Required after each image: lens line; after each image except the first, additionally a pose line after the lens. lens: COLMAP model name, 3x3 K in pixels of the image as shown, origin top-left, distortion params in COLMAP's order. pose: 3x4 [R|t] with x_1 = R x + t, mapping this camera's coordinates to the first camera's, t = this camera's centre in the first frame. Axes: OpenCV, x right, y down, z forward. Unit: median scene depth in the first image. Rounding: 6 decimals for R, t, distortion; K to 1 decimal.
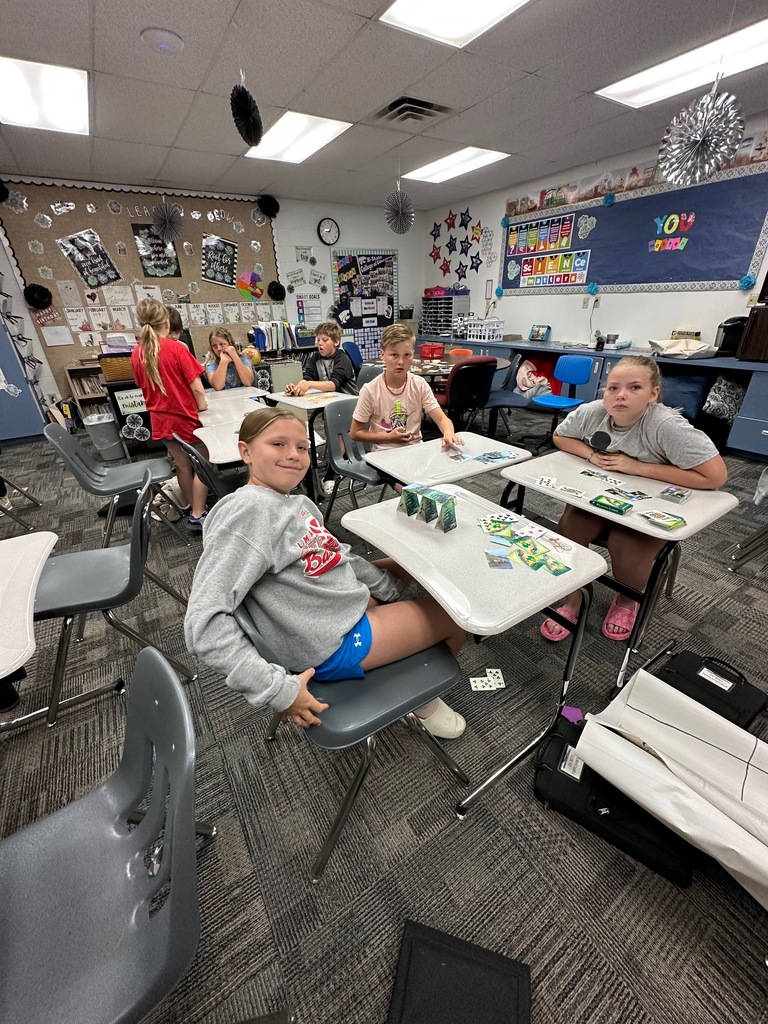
lens RADIAL K [[409.7, 0, 385.5], [0, 409.7, 509.1], [0, 0, 1]] dist [-0.002217, 0.000440]
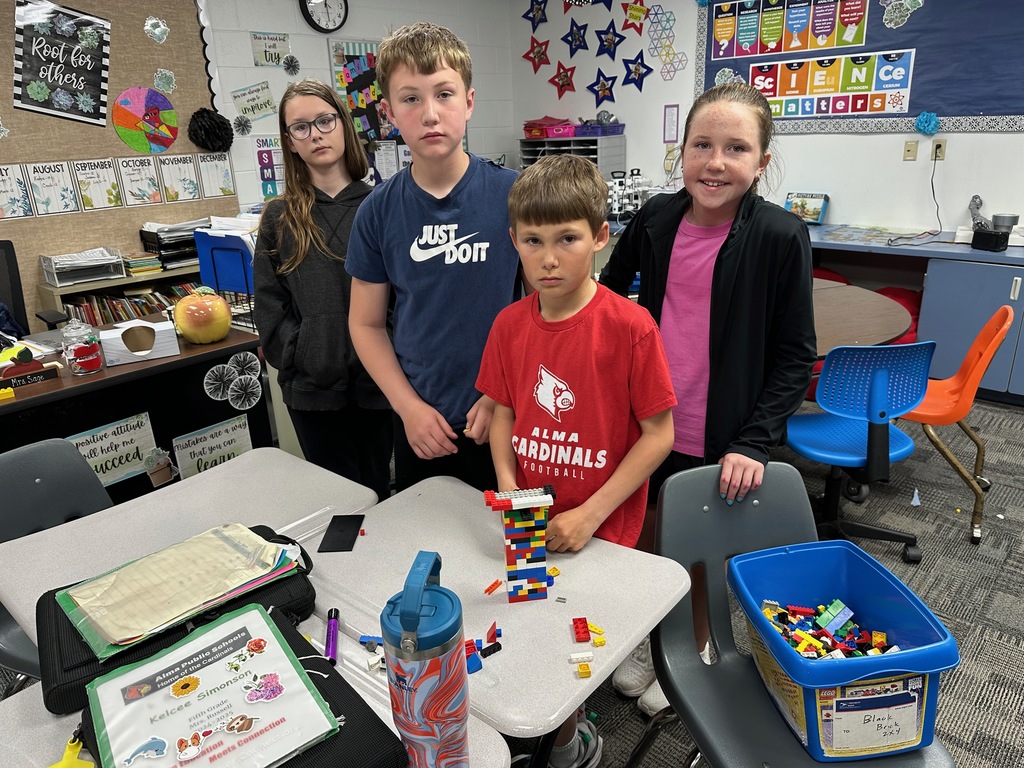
lens RADIAL K [[722.4, 0, 511.1], [0, 722.4, 386.3], [0, 0, 1]] dist [-0.009853, -0.005488]
pose [[0.969741, -0.088737, 0.227439, -0.166590], [0.118735, 0.985430, -0.121781, -0.158368], [-0.213319, 0.145101, 0.966147, 0.278080]]
